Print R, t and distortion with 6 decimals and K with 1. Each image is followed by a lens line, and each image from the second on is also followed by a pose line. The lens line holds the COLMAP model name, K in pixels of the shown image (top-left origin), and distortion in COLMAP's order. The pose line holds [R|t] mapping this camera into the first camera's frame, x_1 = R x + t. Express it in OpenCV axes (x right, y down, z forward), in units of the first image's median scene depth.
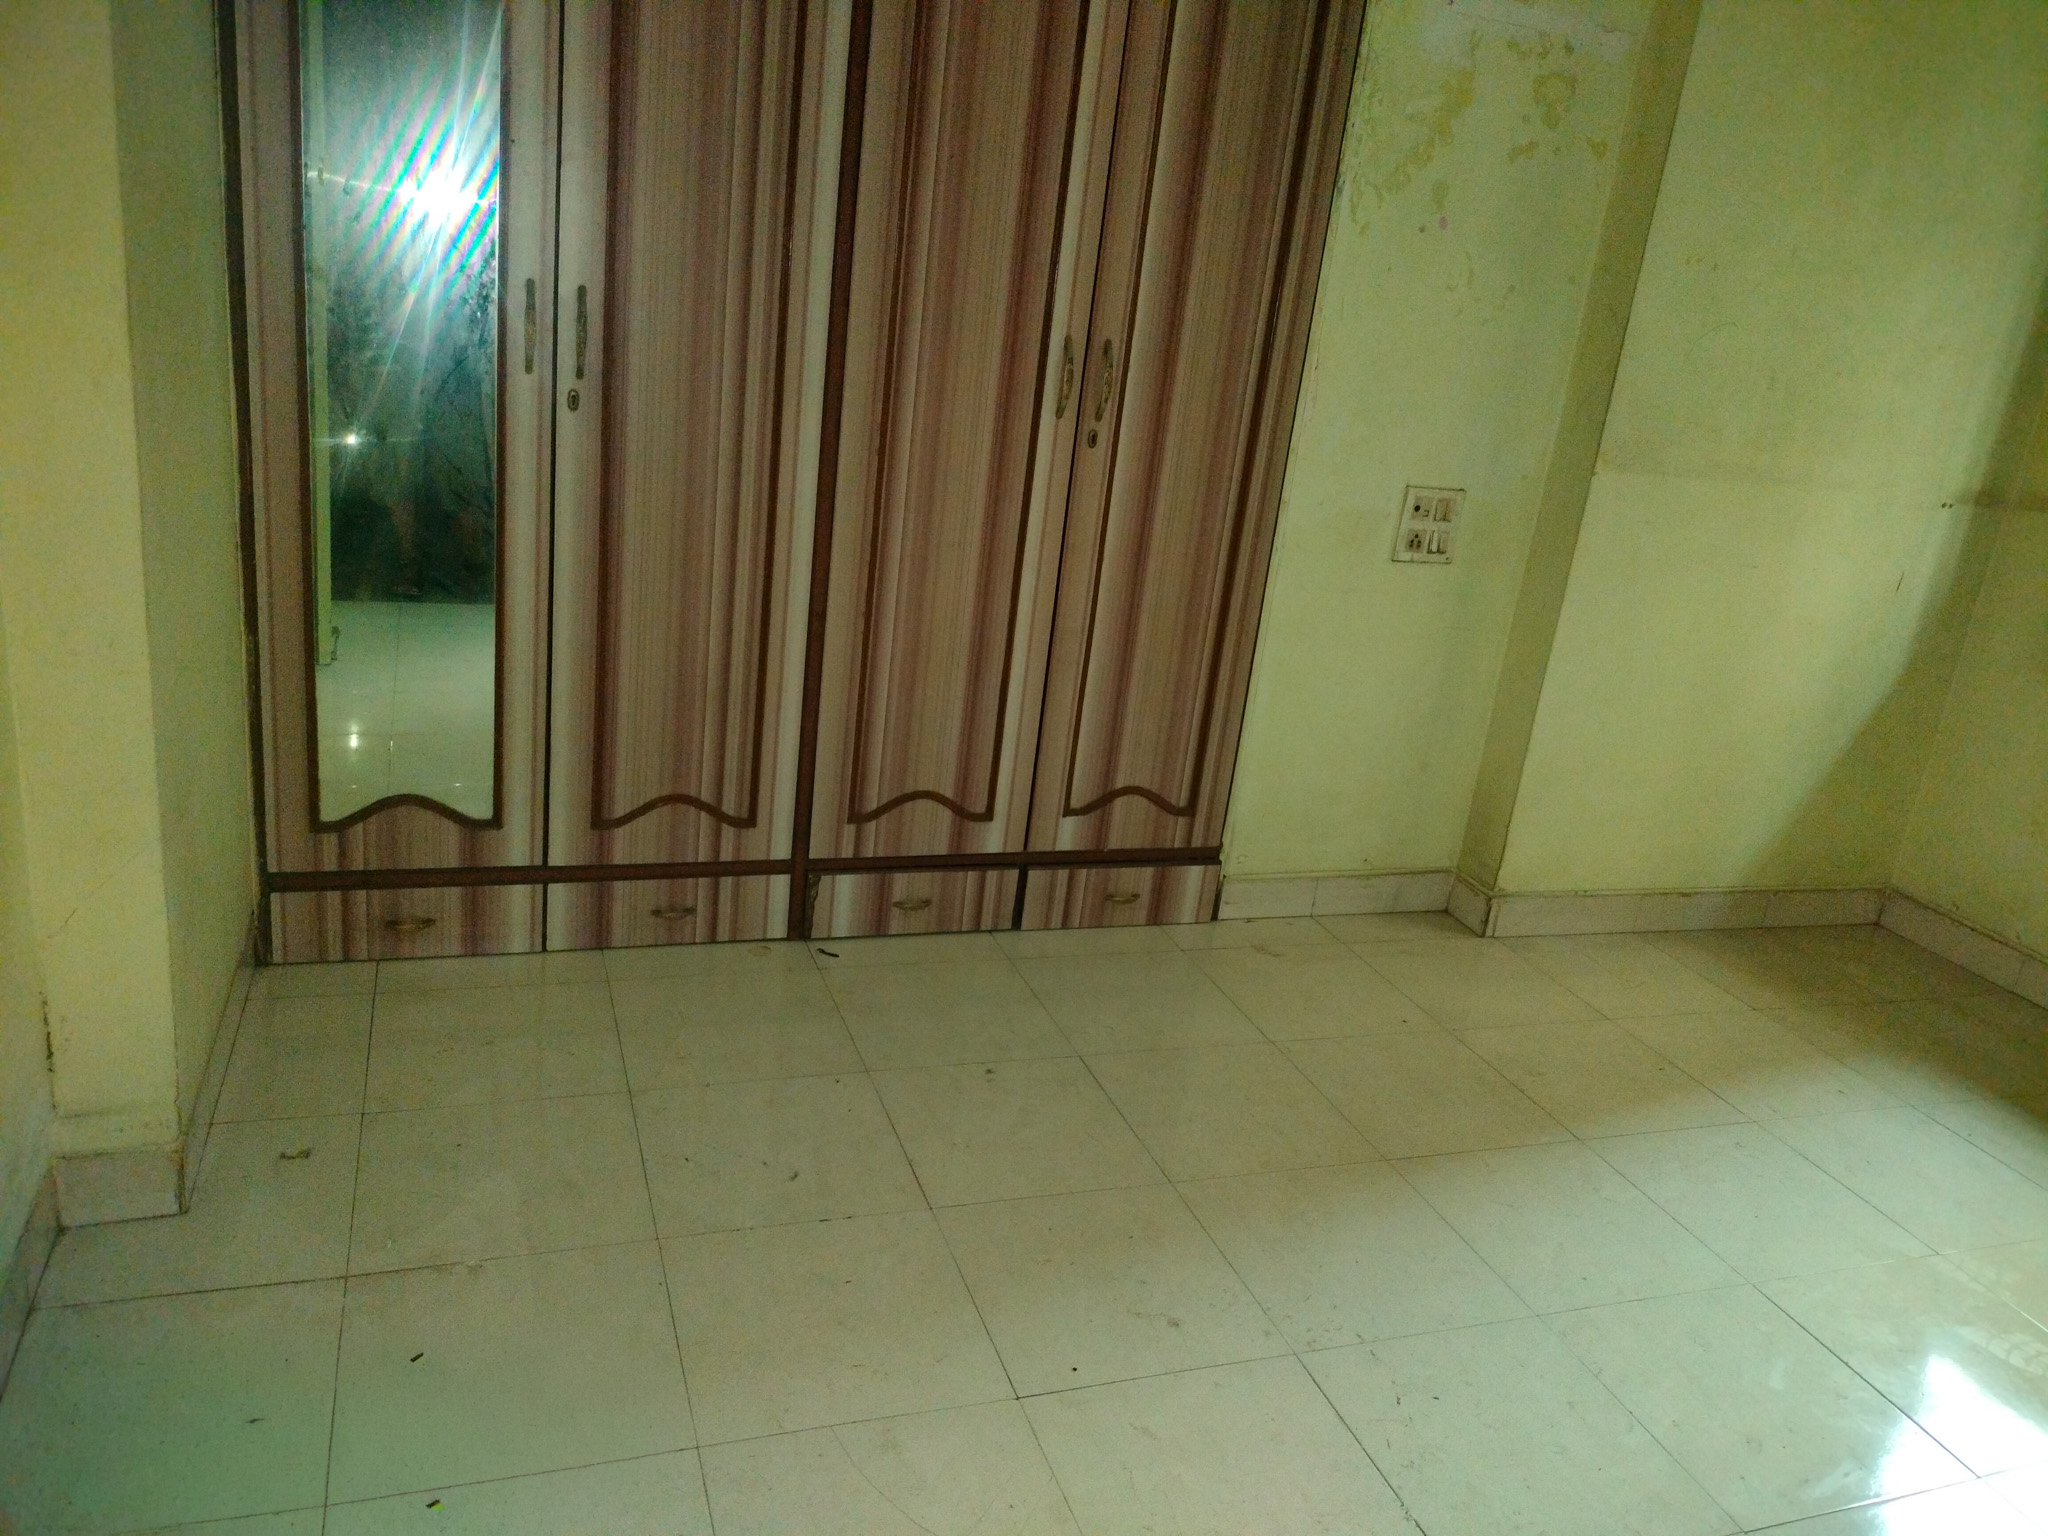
lens RADIAL K [[1509.4, 0, 1011.6], [0, 1509.4, 765.4], [0, 0, 1]] dist [0.049267, -0.058973]
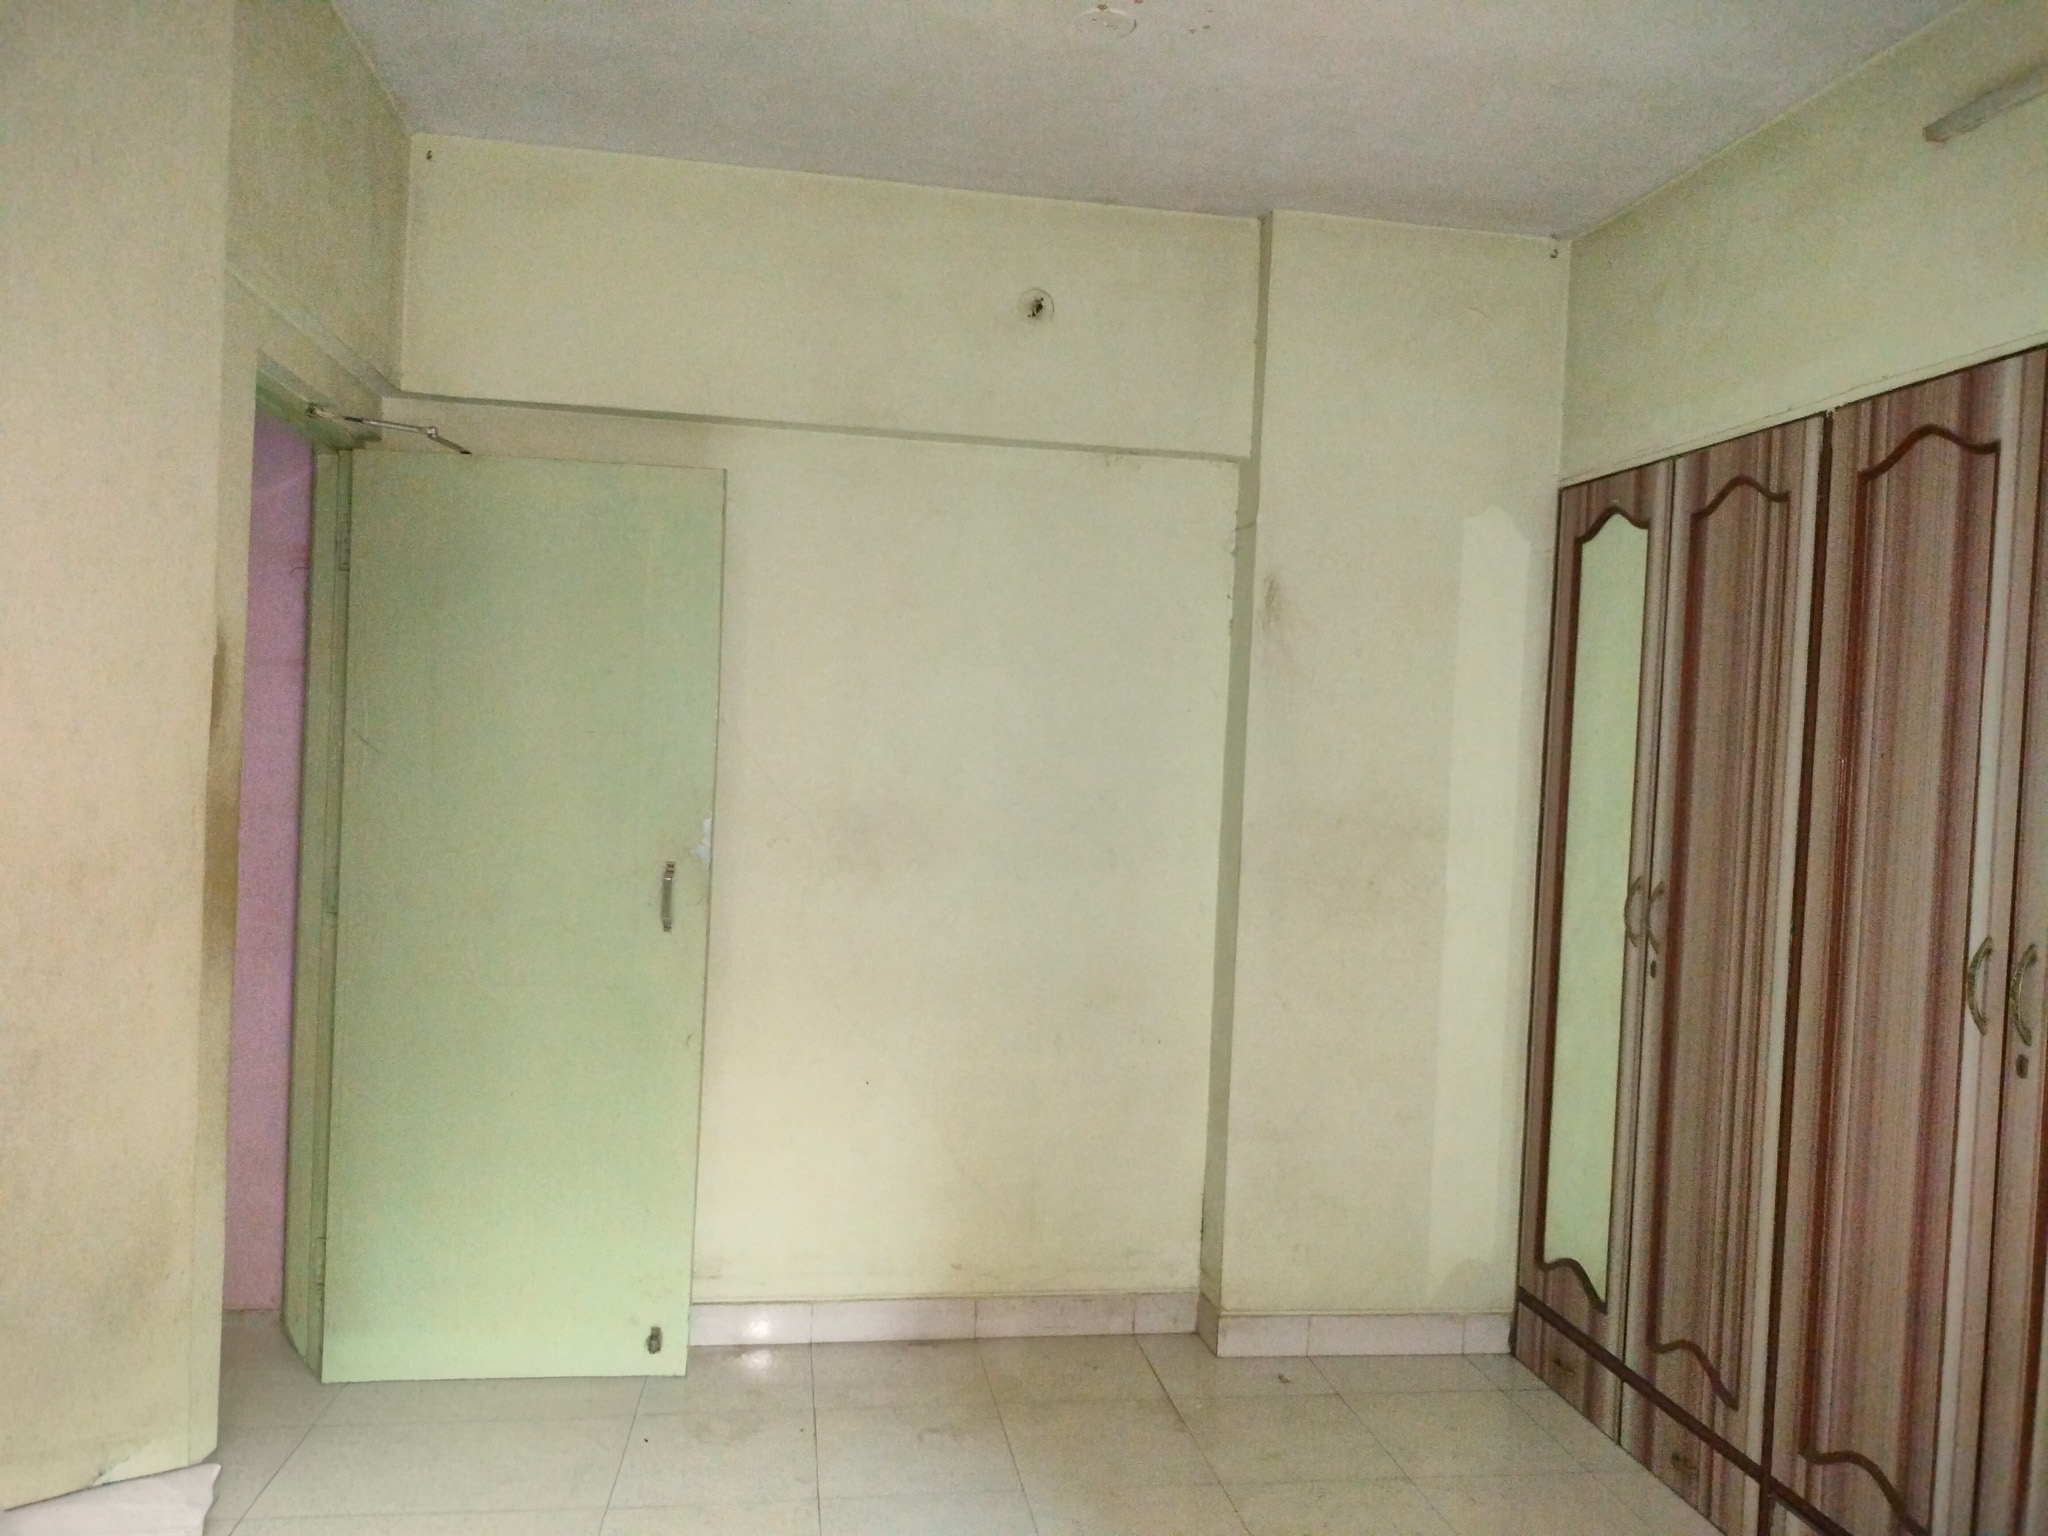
lens RADIAL K [[1509.4, 0, 1011.6], [0, 1509.4, 765.4], [0, 0, 1]] dist [0.049267, -0.058973]
pose [[-0.179758, -0.104112, -0.978186, 0.924982], [-0.371052, 0.928108, -0.030595, -0.142595], [0.911047, 0.357458, -0.205466, 0.632395]]
